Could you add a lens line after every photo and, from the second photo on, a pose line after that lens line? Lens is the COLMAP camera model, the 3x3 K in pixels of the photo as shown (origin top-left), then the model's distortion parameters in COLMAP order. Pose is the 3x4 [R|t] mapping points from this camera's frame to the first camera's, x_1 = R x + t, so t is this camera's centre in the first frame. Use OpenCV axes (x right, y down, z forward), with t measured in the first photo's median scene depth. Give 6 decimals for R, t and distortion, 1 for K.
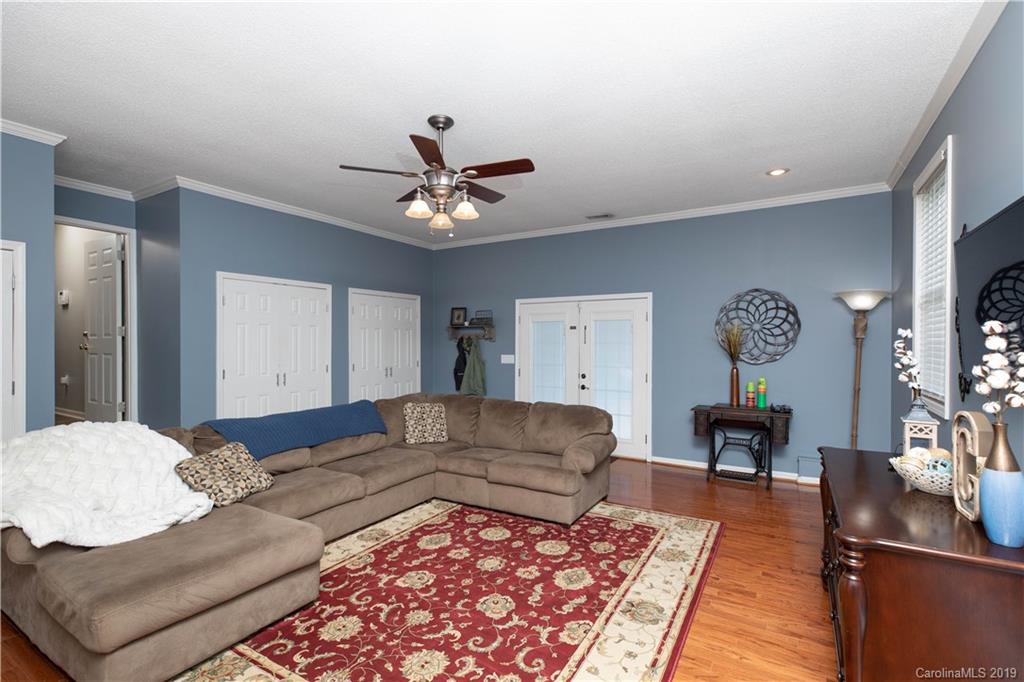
lens RADIAL K [[465.1, 0, 510.2], [0, 465.1, 335.3], [0, 0, 1]] dist [0.009242, 0.000275]
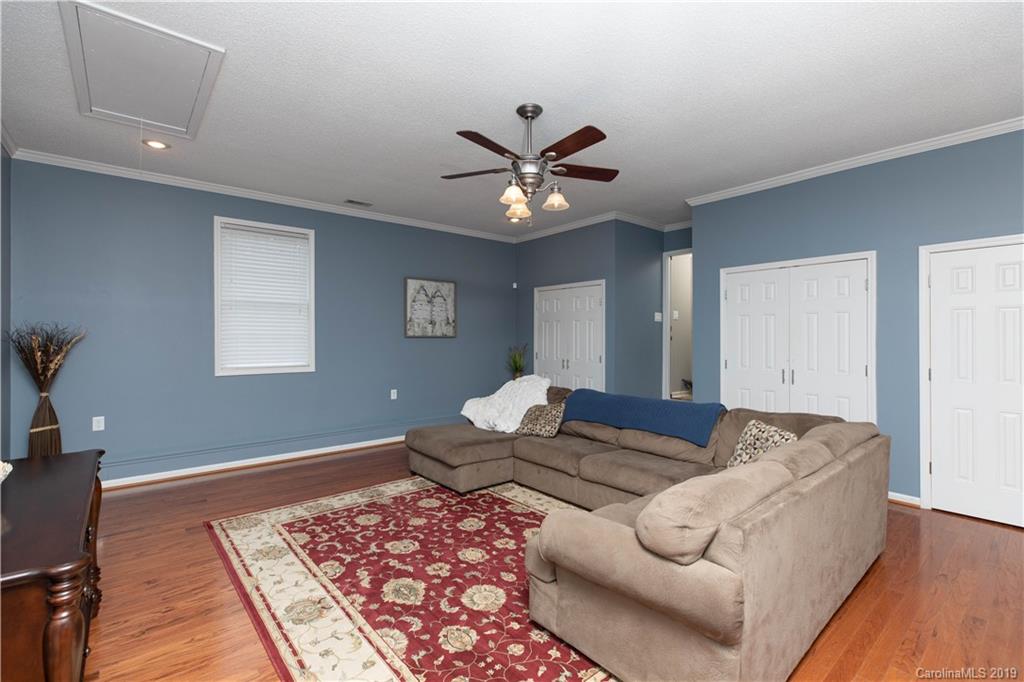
lens RADIAL K [[465.1, 0, 519.7], [0, 465.1, 340.9], [0, 0, 1]] dist [0.009242, 0.000275]
pose [[-0.306866, 0.008974, -0.951710, 0.890990], [0.015589, 0.999869, 0.004402, 0.028675], [0.951625, -0.013486, -0.306966, 1.434762]]
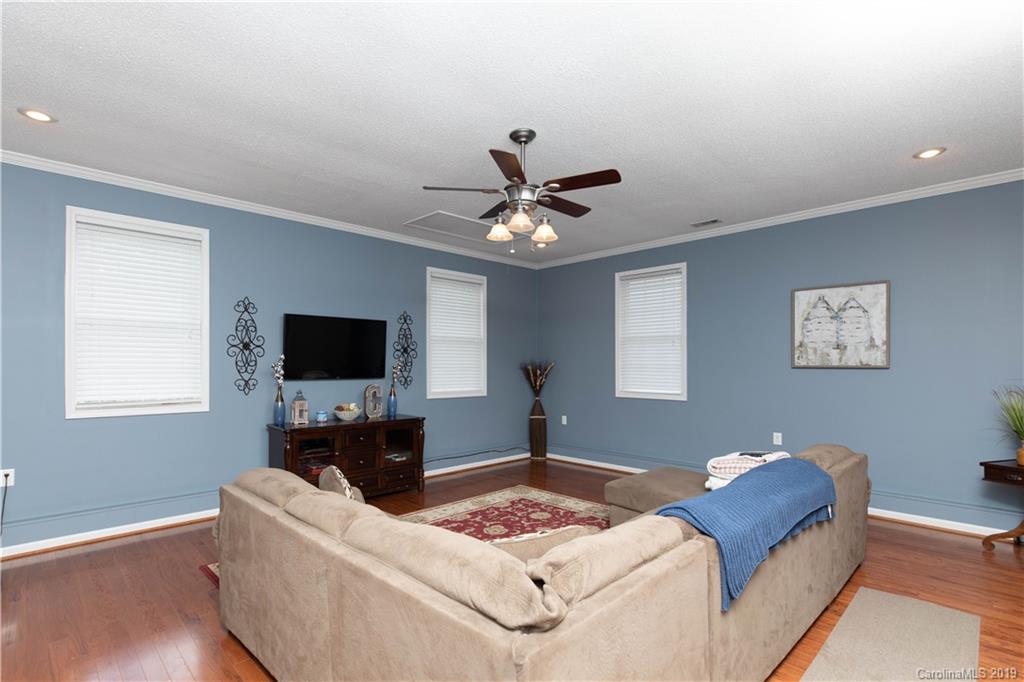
lens RADIAL K [[507.2, 0, 502.2], [0, 507.2, 368.5], [0, 0, 1]] dist [-0.004050, -0.000021]
pose [[-0.965585, -0.006446, 0.260008, -0.418859], [-0.009926, 0.999878, -0.012074, 0.047998], [-0.259898, -0.014239, -0.965531, 2.256009]]
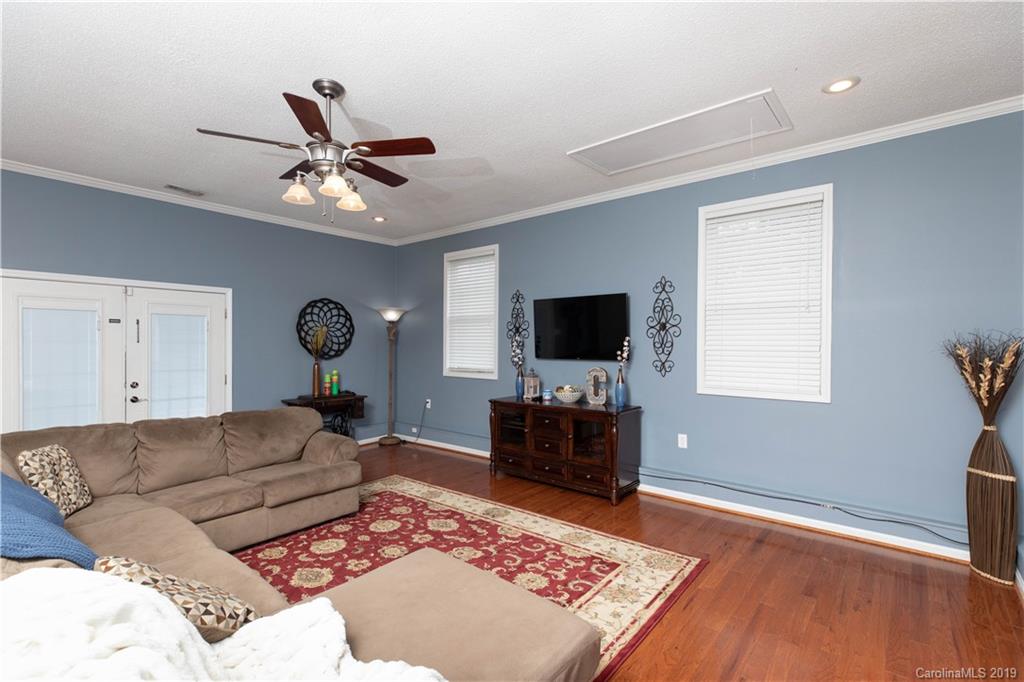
lens RADIAL K [[465.1, 0, 495.8], [0, 465.1, 346.5], [0, 0, 1]] dist [0.009242, 0.000275]
pose [[0.187485, -0.005944, 0.982249, -1.051544], [-0.019815, 0.999755, 0.009832, 0.010583], [-0.982068, -0.021306, 0.187321, 0.595020]]
